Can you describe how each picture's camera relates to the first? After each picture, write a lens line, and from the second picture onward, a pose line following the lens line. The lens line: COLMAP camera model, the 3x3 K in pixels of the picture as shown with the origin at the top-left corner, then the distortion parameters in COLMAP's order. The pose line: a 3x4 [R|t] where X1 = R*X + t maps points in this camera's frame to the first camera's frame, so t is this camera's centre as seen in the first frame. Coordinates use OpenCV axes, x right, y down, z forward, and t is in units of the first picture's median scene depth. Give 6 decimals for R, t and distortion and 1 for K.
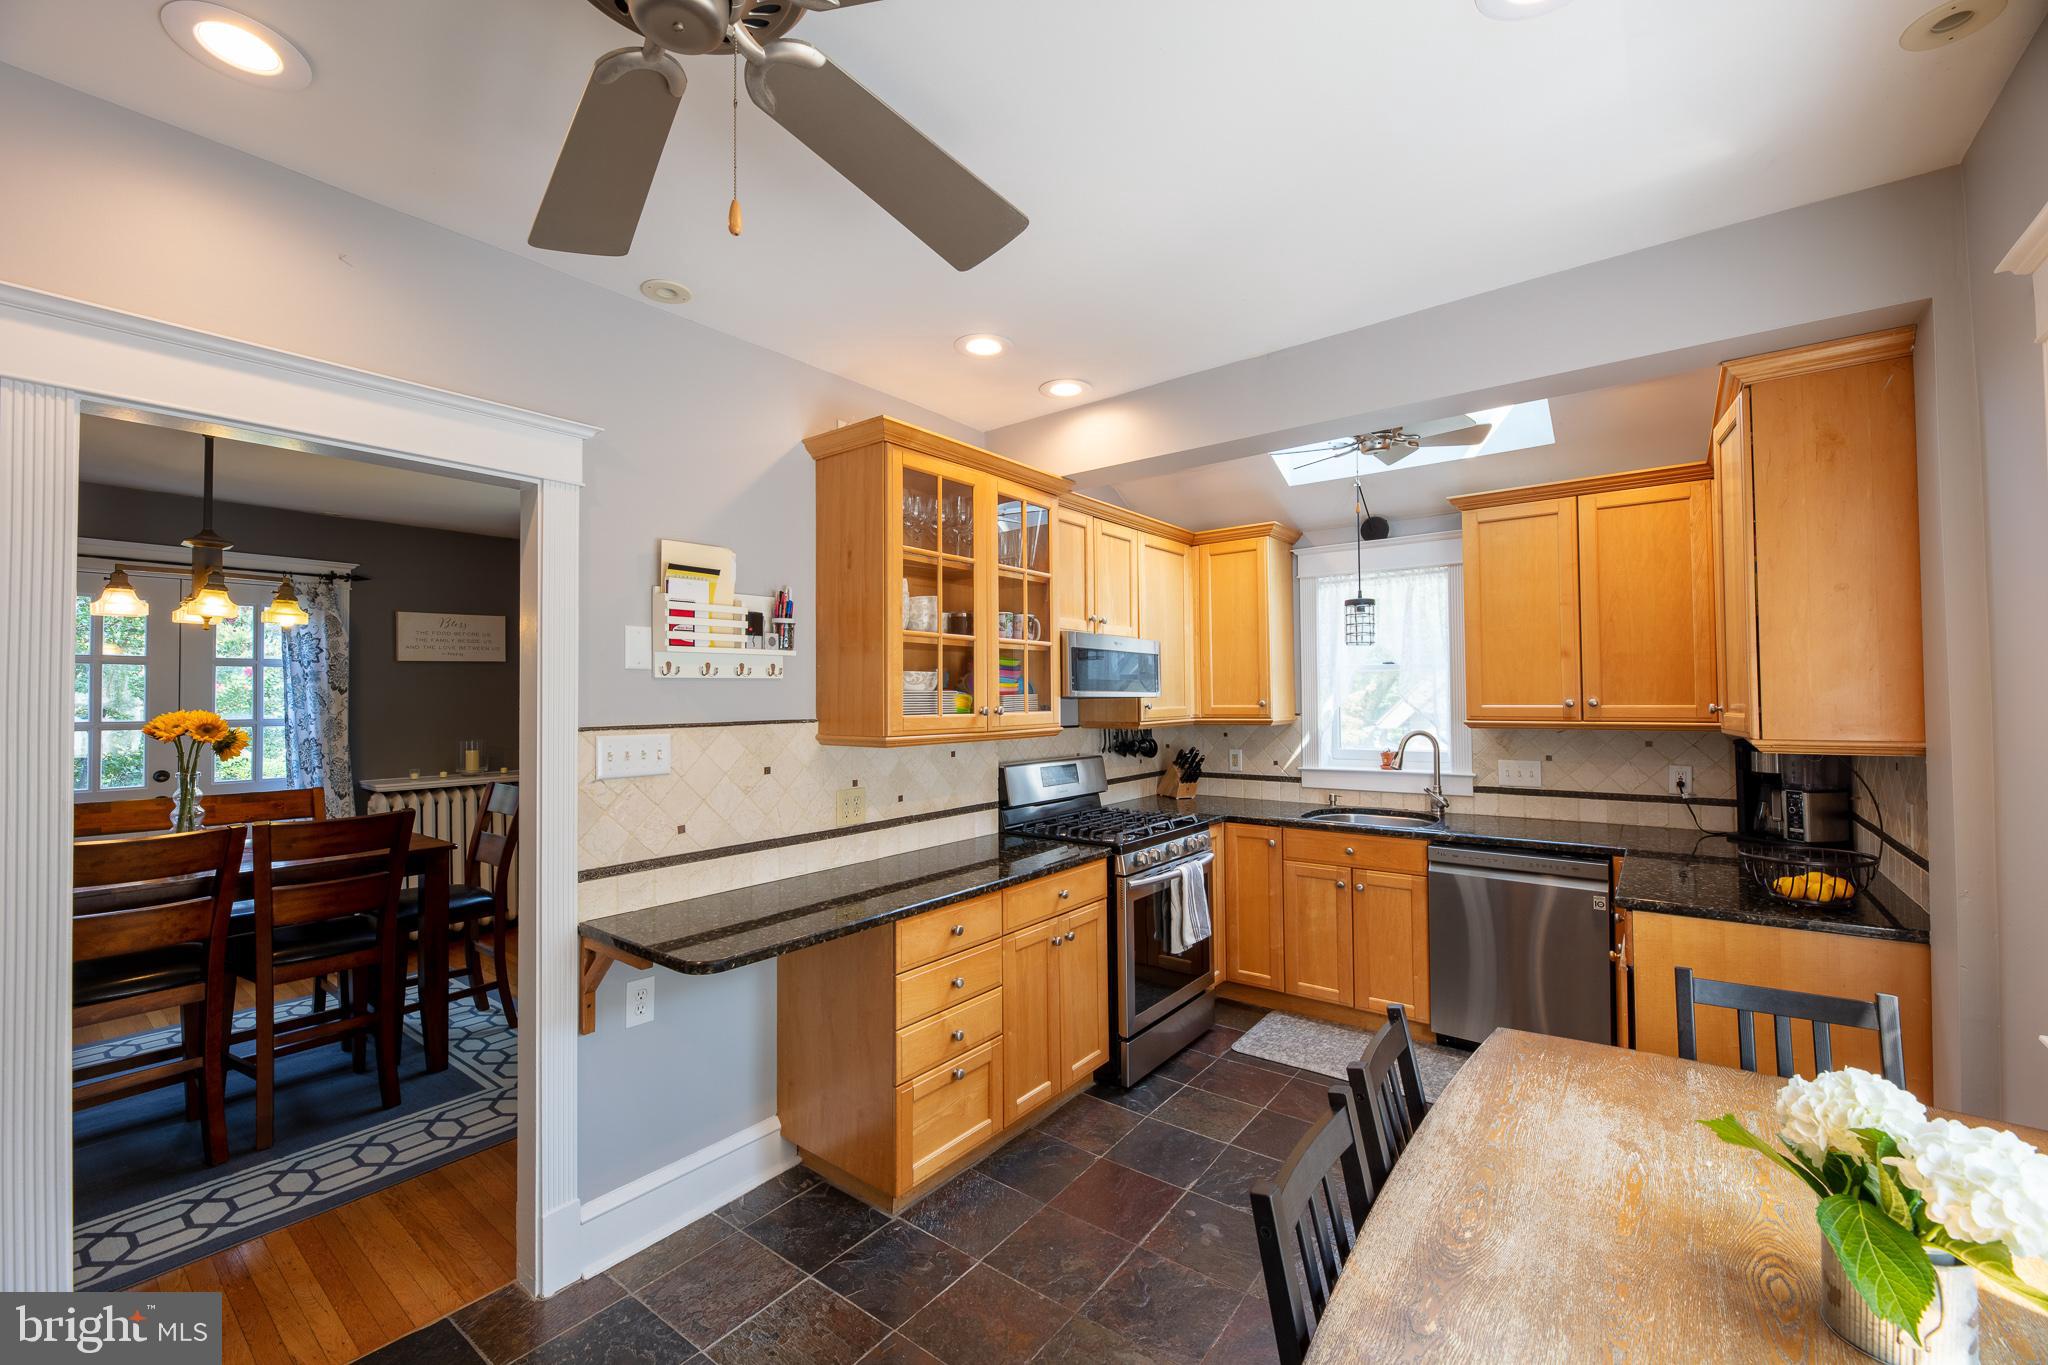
lens RADIAL K [[826.7, 0, 1014.9], [0, 826.7, 679.6], [0, 0, 1]] dist [-0.002440, 0.000049]
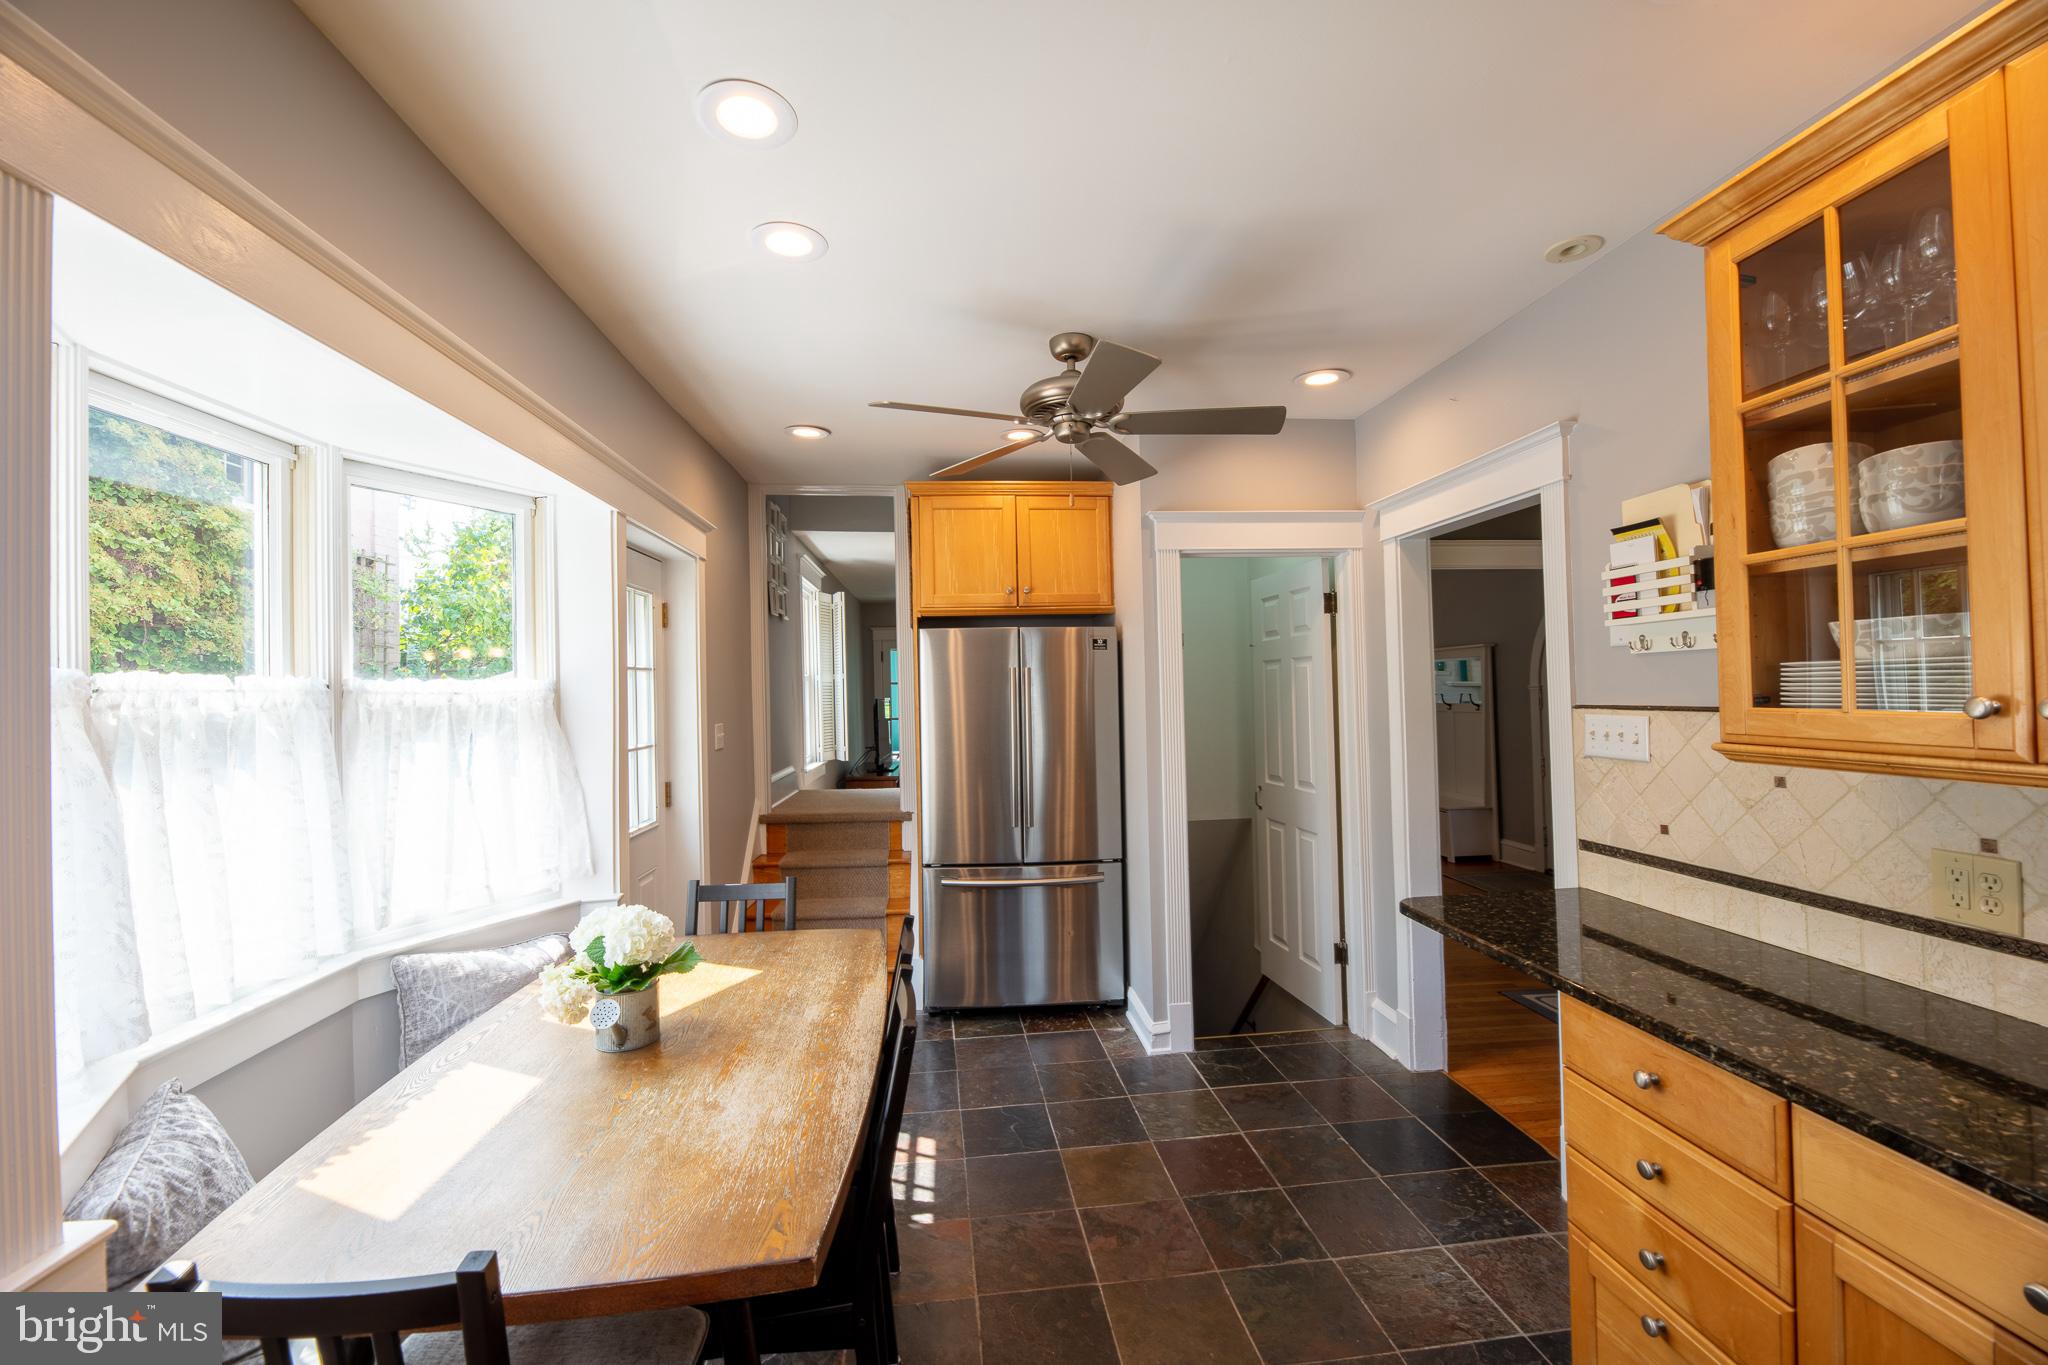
lens RADIAL K [[816.5, 0, 1021.7], [0, 816.5, 677.9], [0, 0, 1]] dist [-0.006138, -0.000207]
pose [[-0.715220, 0.012454, -0.698788, 0.883860], [0.039724, 0.998949, -0.022854, 0.023665], [0.697770, -0.044105, -0.714963, 1.541835]]
